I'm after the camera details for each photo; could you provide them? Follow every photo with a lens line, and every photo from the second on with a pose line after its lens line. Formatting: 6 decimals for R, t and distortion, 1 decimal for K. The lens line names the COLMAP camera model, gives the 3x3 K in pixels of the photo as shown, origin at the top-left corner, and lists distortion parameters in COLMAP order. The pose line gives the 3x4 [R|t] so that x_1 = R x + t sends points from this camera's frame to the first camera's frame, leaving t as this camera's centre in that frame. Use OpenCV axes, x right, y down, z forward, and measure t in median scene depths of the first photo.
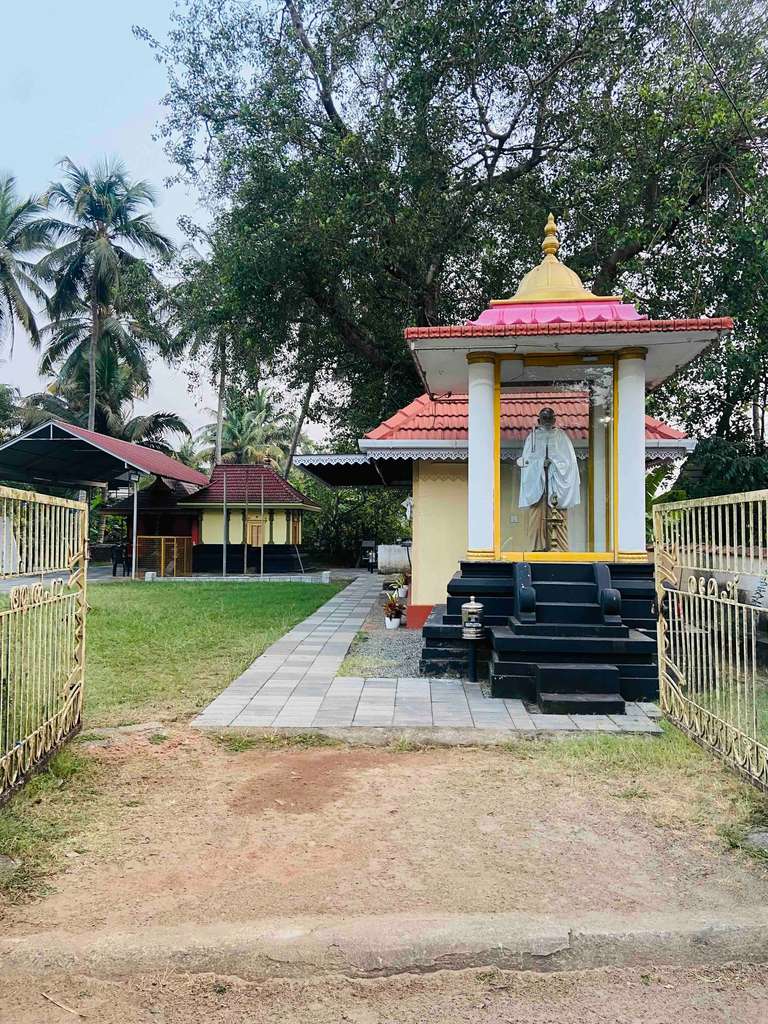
lens RADIAL K [[770.9, 0, 392.2], [0, 770.9, 511.2], [0, 0, 1]] dist [0.117206, -0.143249]
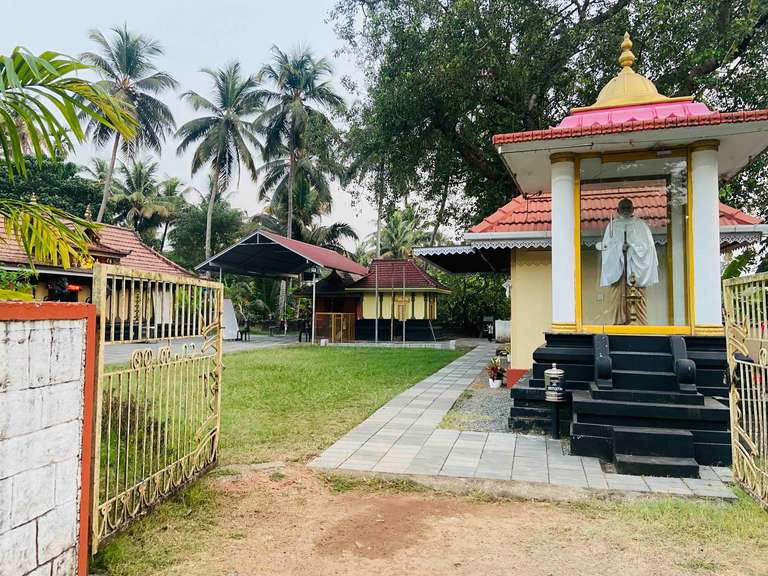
lens RADIAL K [[578.2, 0, 393.2], [0, 578.2, 280.0], [0, 0, 1]] dist [0.117206, -0.143249]
pose [[0.978491, -0.012100, -0.205935, 0.034379], [0.006785, 0.999626, -0.026498, 0.005568], [0.206178, 0.024531, 0.978207, 0.070506]]
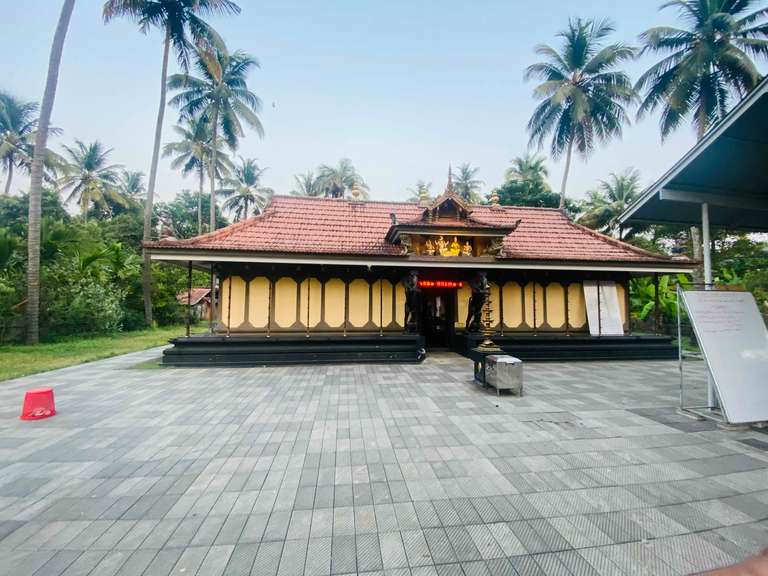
lens RADIAL K [[312.2, 0, 383.9], [0, 312.2, 286.7], [0, 0, 1]] dist [0.012588, -0.014328]
pose [[0.224654, -0.062309, -0.972444, -0.816549], [0.029304, 0.997934, -0.057173, 0.019051], [0.973998, -0.015652, 0.226016, 1.700212]]
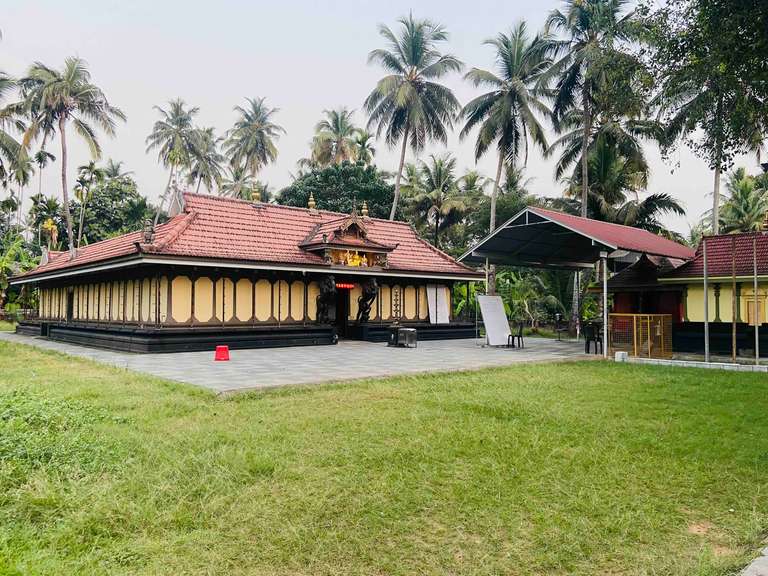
lens RADIAL K [[578.2, 0, 392.6], [0, 578.2, 285.0], [0, 0, 1]] dist [0.117206, -0.143249]
pose [[0.734009, -0.031160, -0.678425, -0.055076], [0.025927, 0.999504, -0.017856, 0.004521], [0.678645, -0.004483, 0.734453, 0.603412]]
